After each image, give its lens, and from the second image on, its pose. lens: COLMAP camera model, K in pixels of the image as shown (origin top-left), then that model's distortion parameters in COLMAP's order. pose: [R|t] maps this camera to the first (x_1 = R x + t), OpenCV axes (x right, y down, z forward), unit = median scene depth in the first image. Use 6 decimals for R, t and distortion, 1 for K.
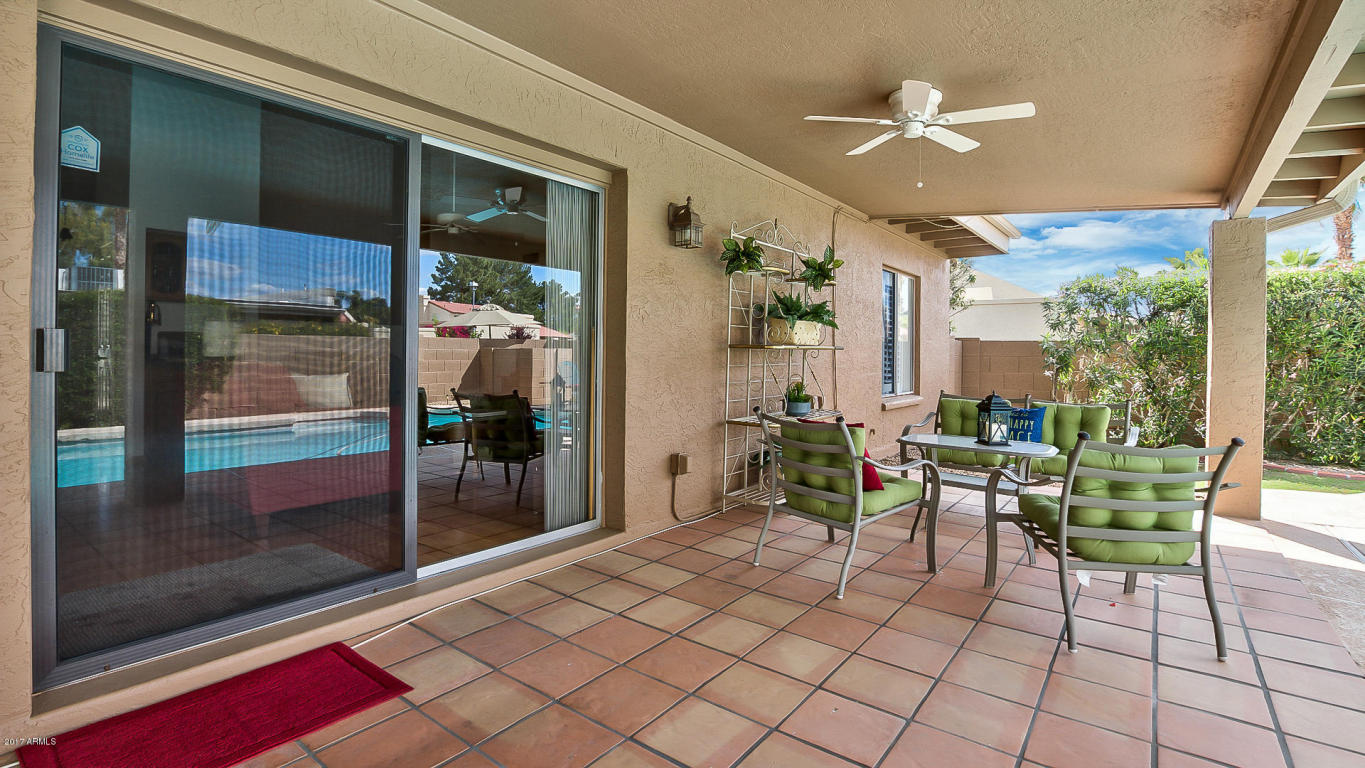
lens RADIAL K [[630.4, 0, 687.2], [0, 630.4, 357.4], [0, 0, 1]] dist [-0.006043, 0.000718]
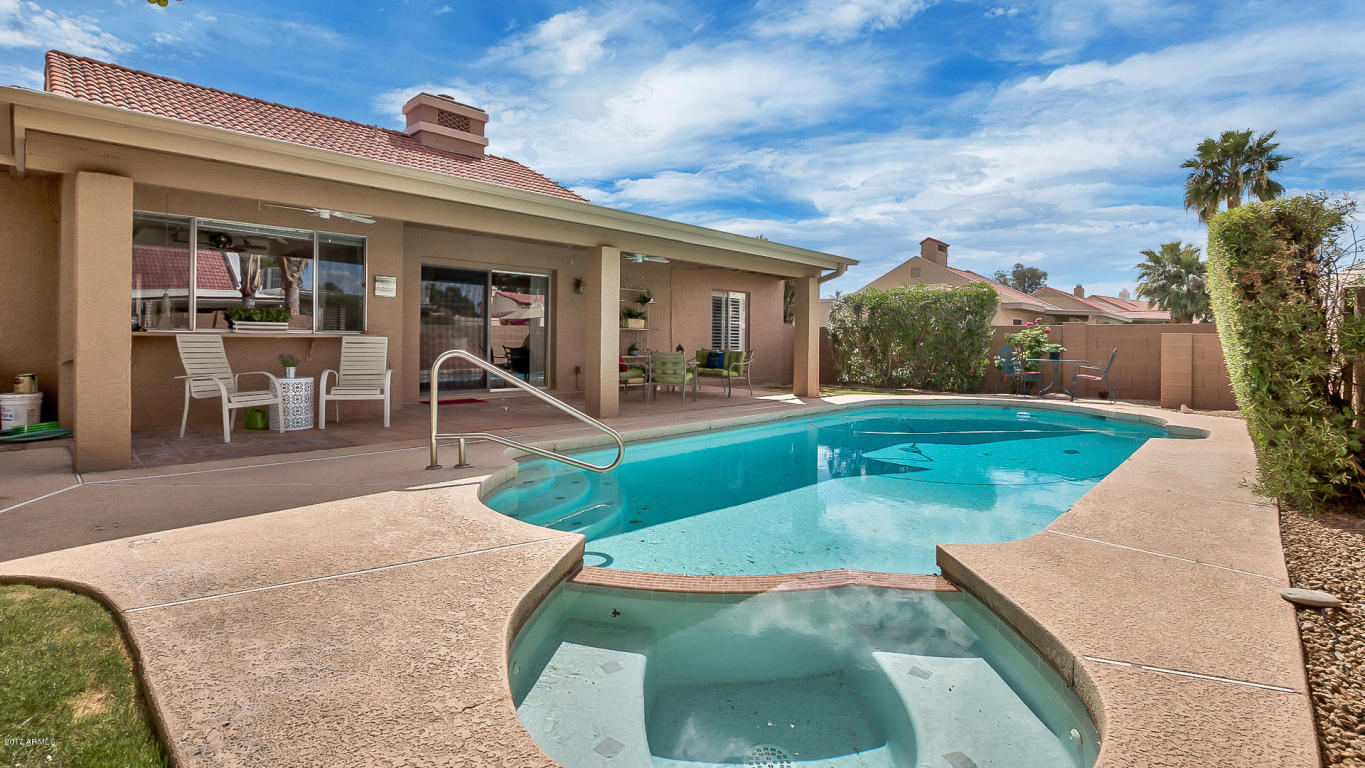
lens RADIAL K [[630.4, 0, 683.2], [0, 630.4, 343.7], [0, 0, 1]] dist [-0.006043, 0.000718]
pose [[0.994818, 0.002170, -0.101646, 0.733852], [-0.002463, 0.999993, -0.002759, 0.057561], [0.101639, 0.002995, 0.994817, -1.755988]]
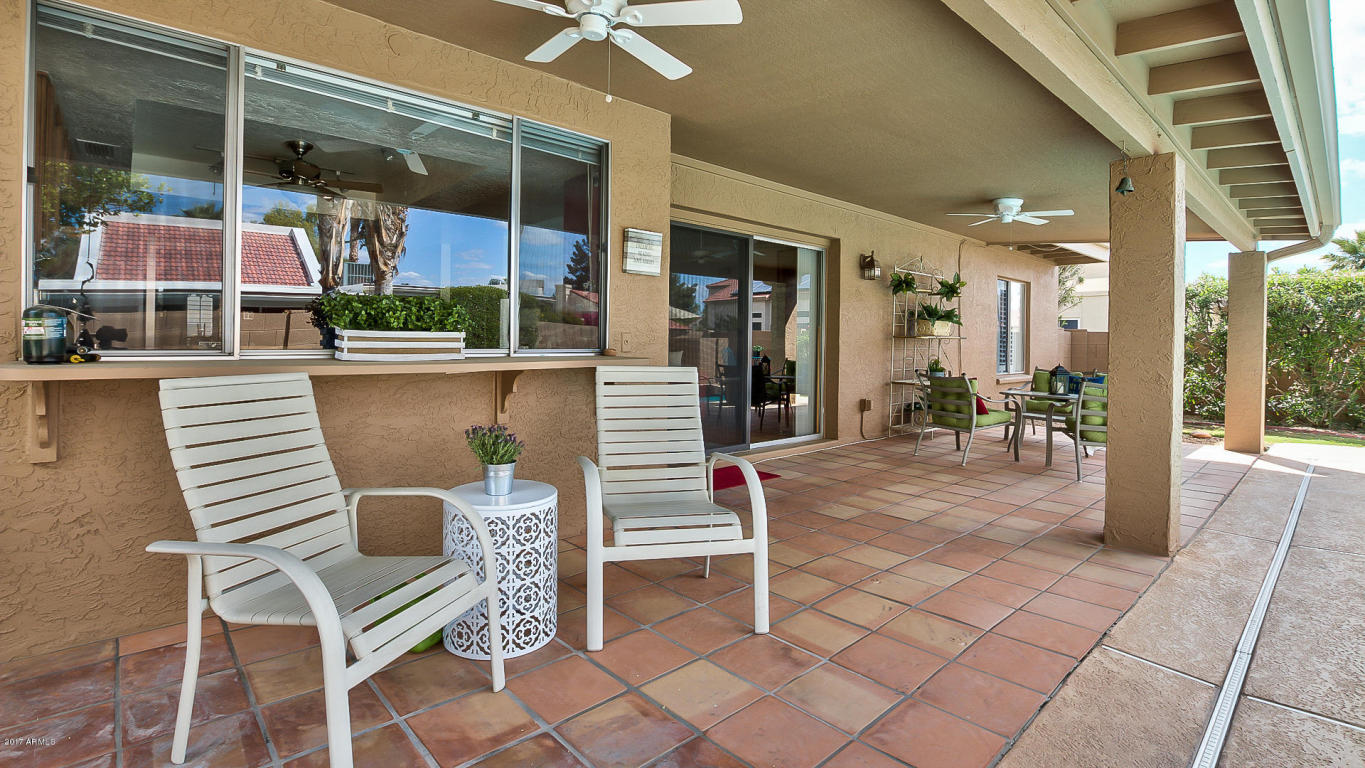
lens RADIAL K [[630.4, 0, 698.9], [0, 630.4, 346.4], [0, 0, 1]] dist [-0.006043, 0.000718]
pose [[0.986991, 0.003669, -0.160737, -0.183061], [-0.003742, 0.999993, -0.000151, 0.010413], [0.160735, 0.000751, 0.986997, -0.762126]]
